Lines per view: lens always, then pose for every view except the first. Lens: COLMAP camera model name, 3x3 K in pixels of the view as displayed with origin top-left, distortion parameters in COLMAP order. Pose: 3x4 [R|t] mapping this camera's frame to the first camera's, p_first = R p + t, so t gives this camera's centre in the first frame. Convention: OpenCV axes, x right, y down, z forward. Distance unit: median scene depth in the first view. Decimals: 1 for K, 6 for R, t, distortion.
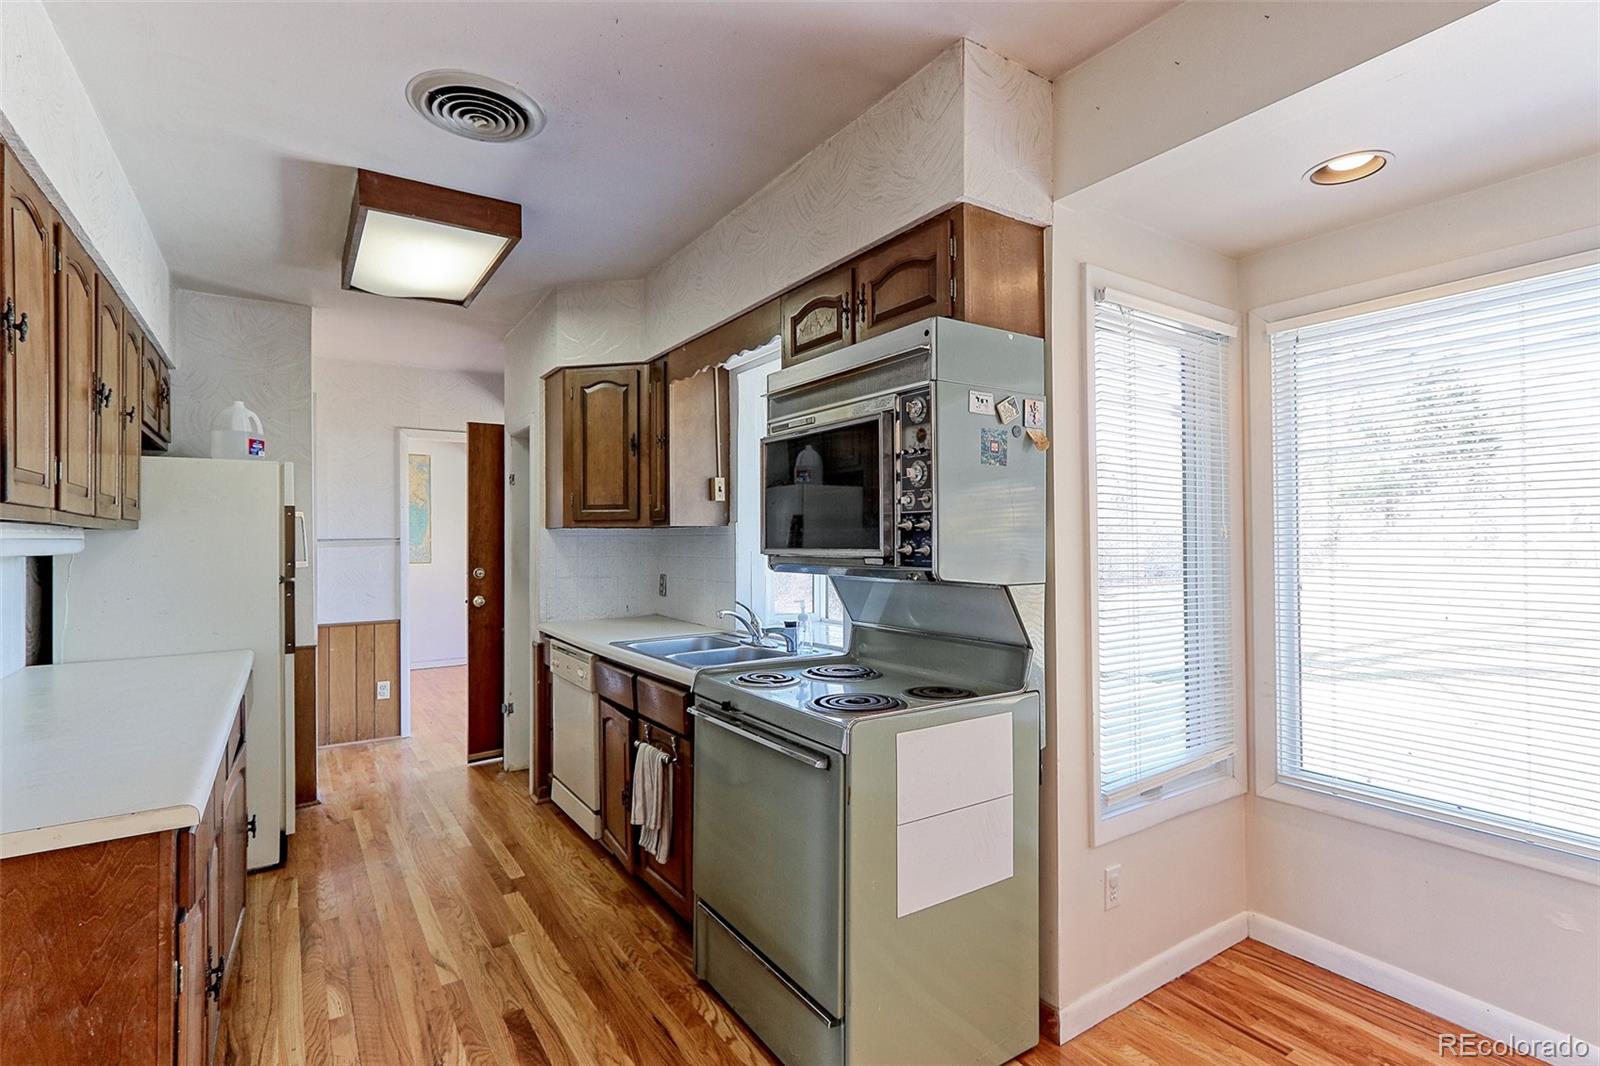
lens RADIAL K [[759.4, 0, 777.5], [0, 759.4, 531.7], [0, 0, 1]] dist [0.001290, 0.000140]
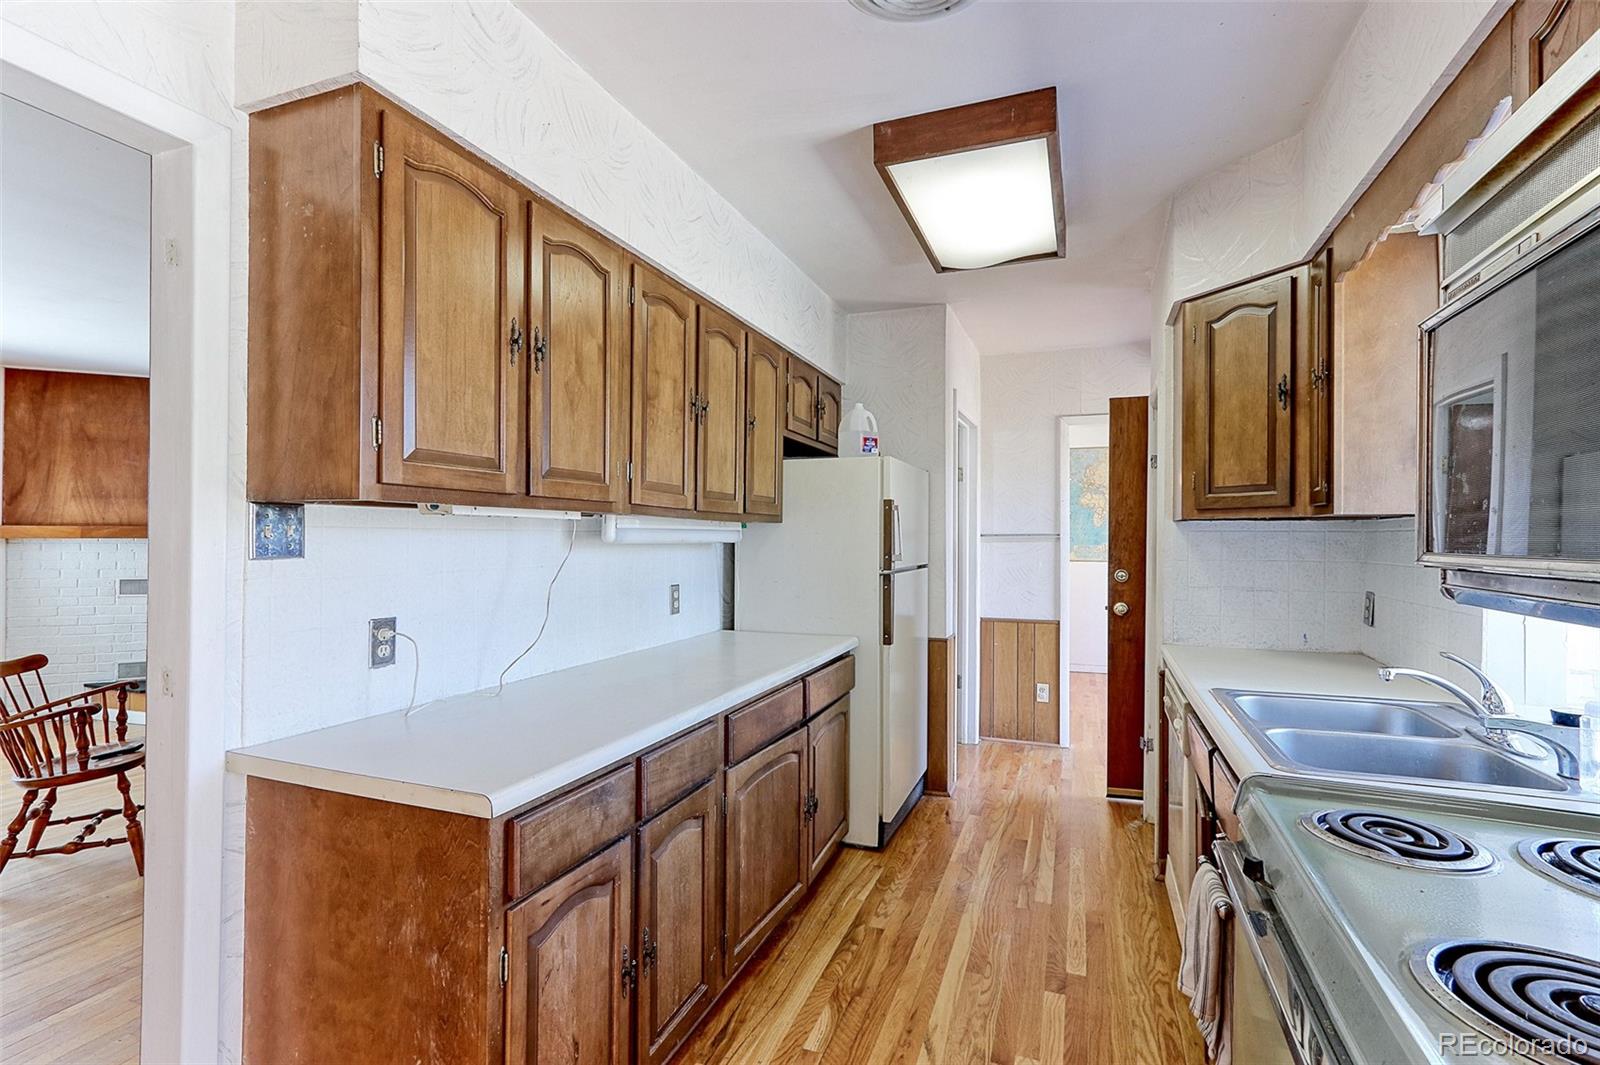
lens RADIAL K [[759.4, 0, 777.5], [0, 759.4, 531.2], [0, 0, 1]] dist [0.001290, 0.000140]
pose [[0.592390, 0.005183, -0.805635, 0.081355], [-0.004207, 0.999986, 0.003341, 0.005478], [0.805641, 0.001410, 0.592403, 0.255566]]
